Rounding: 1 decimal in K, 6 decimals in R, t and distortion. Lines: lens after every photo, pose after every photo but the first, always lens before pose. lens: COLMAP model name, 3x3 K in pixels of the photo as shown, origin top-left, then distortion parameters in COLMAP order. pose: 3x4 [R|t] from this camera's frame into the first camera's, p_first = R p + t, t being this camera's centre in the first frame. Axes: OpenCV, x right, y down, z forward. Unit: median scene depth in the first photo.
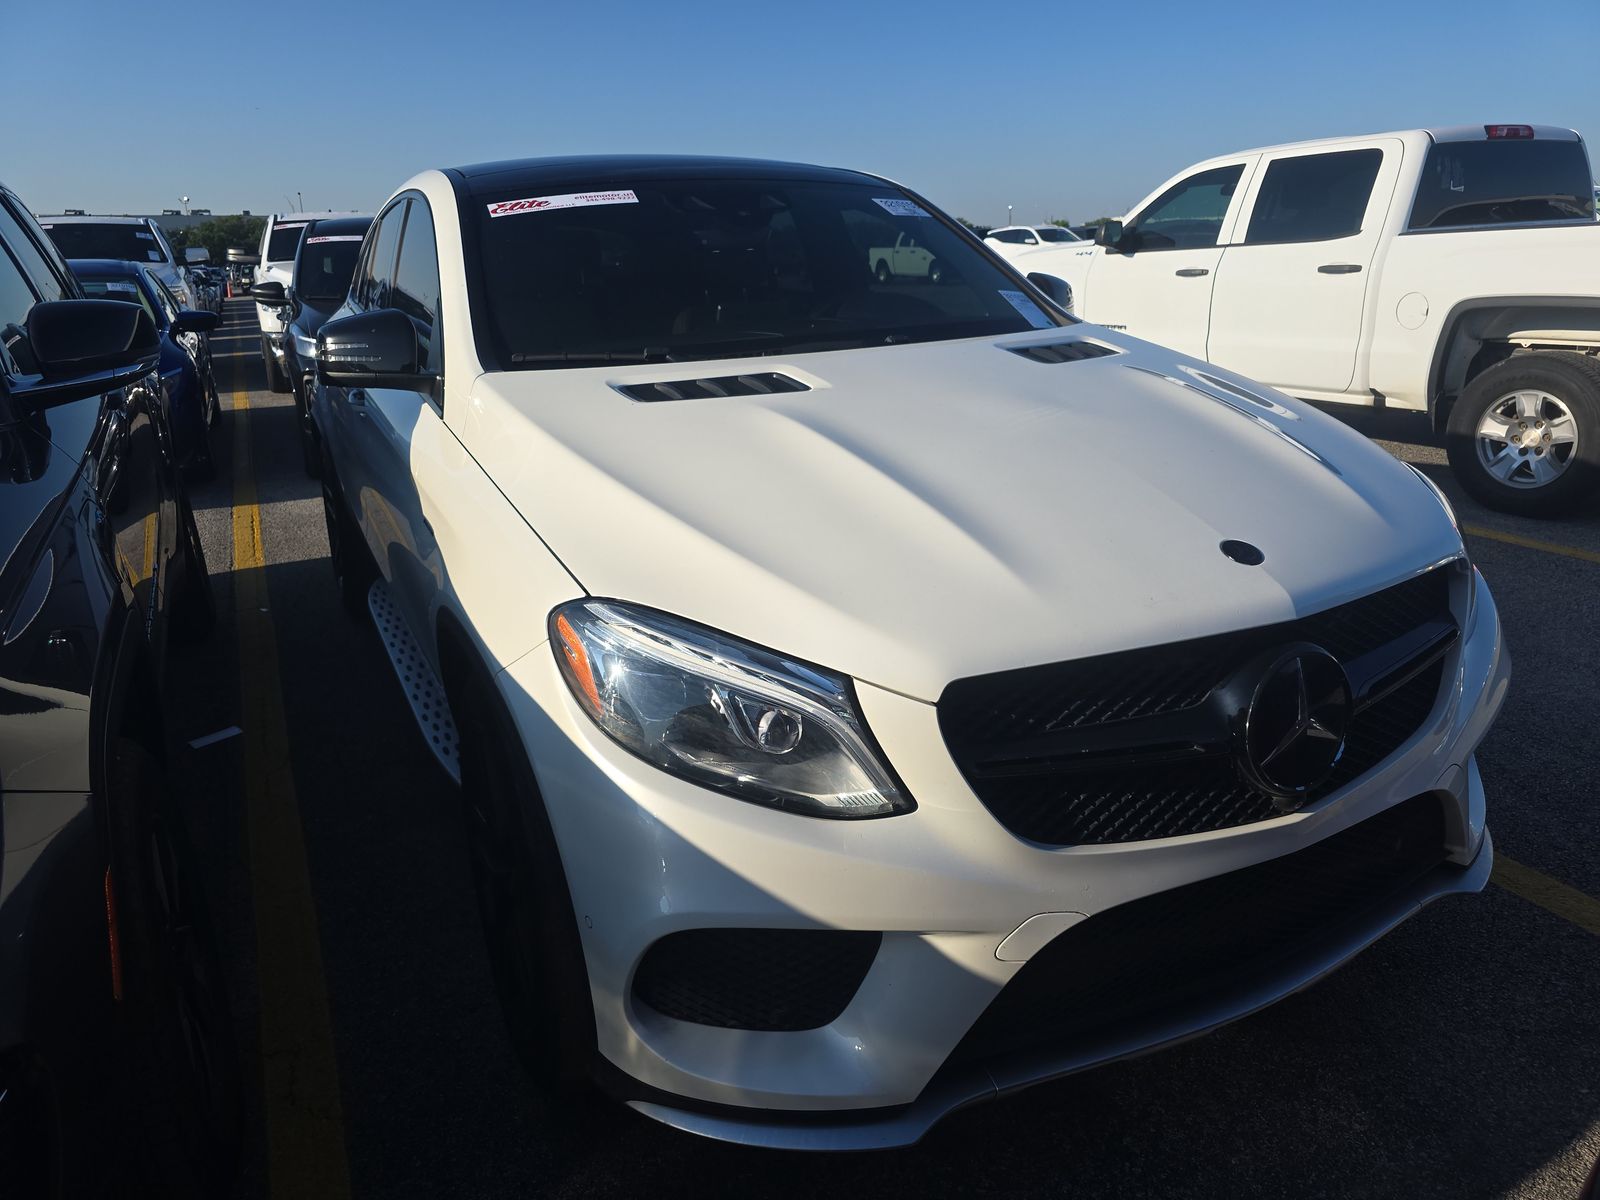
lens RADIAL K [[1112.2, 0, 795.7], [0, 1112.2, 601.7], [0, 0, 1]] dist [0.040879, -0.027619]
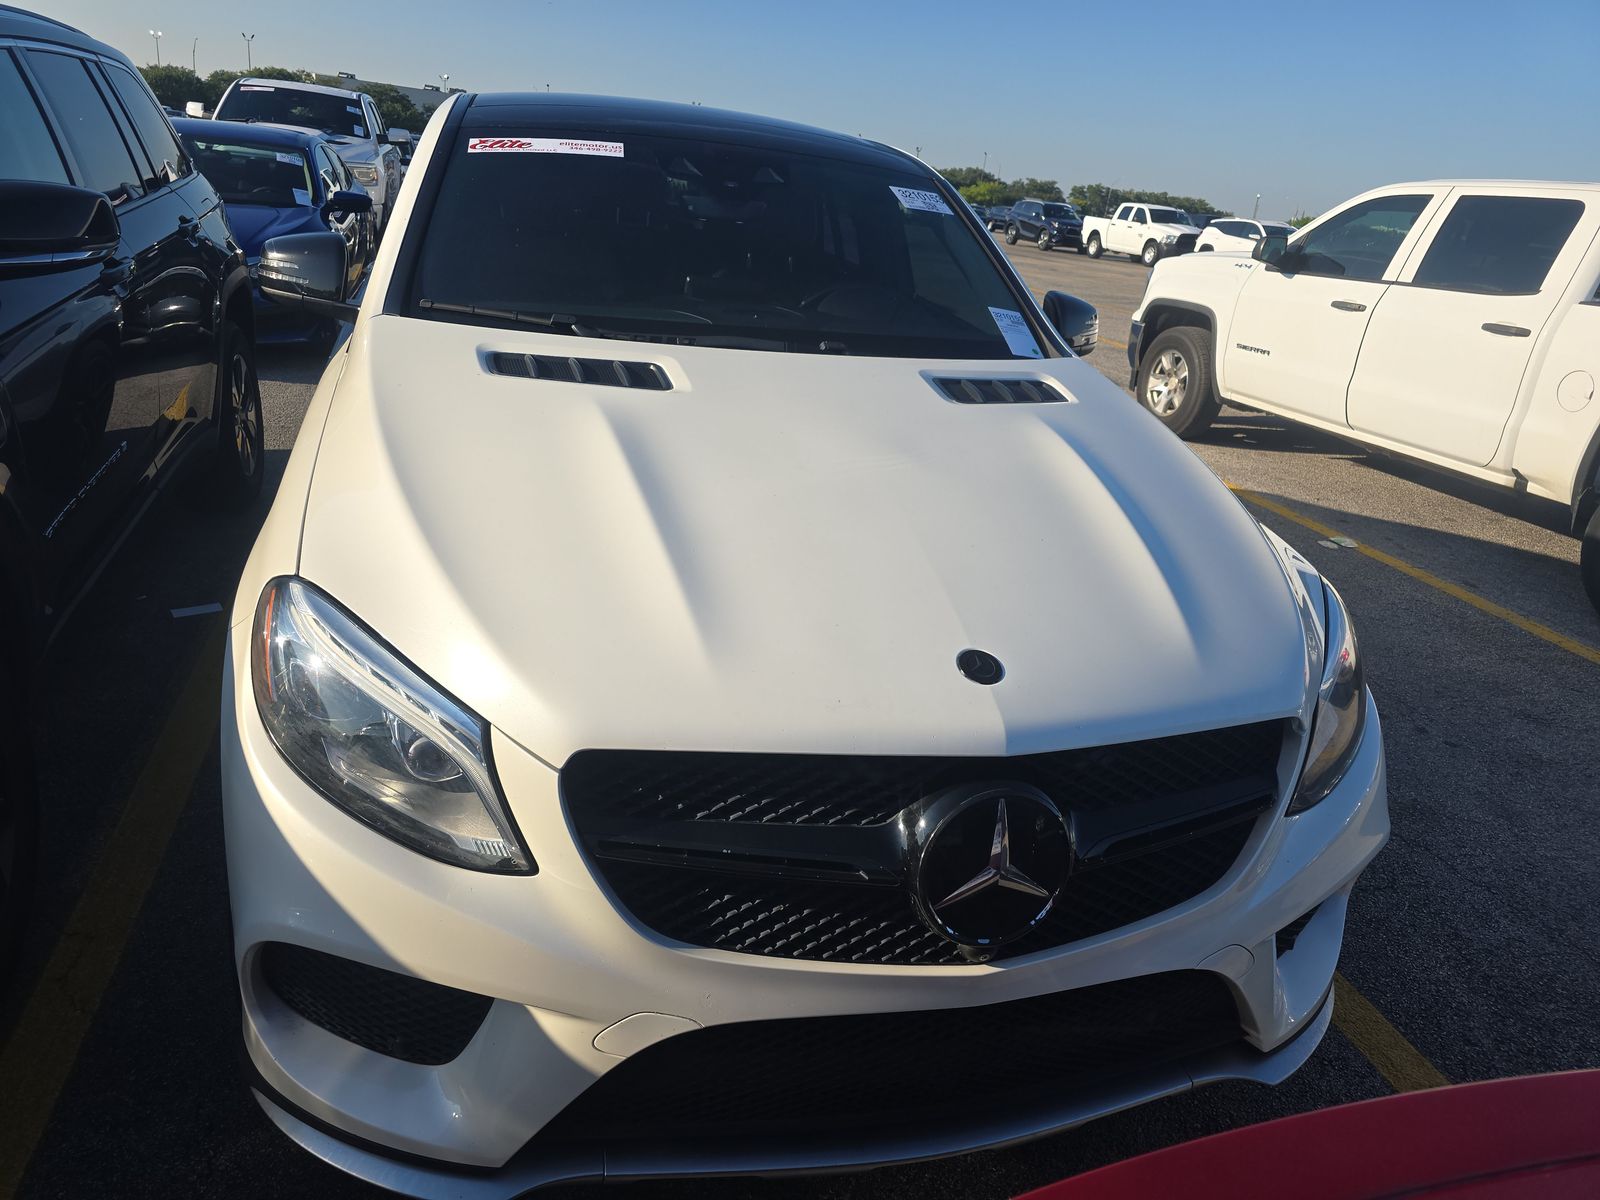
lens RADIAL K [[1112.2, 0, 795.9], [0, 1112.2, 596.5], [0, 0, 1]] dist [0.040879, -0.027619]
pose [[0.971243, 0.193446, -0.138799, 0.214284], [-0.187307, 0.980696, 0.056129, -0.070615], [0.146978, -0.028517, 0.988729, 0.062213]]
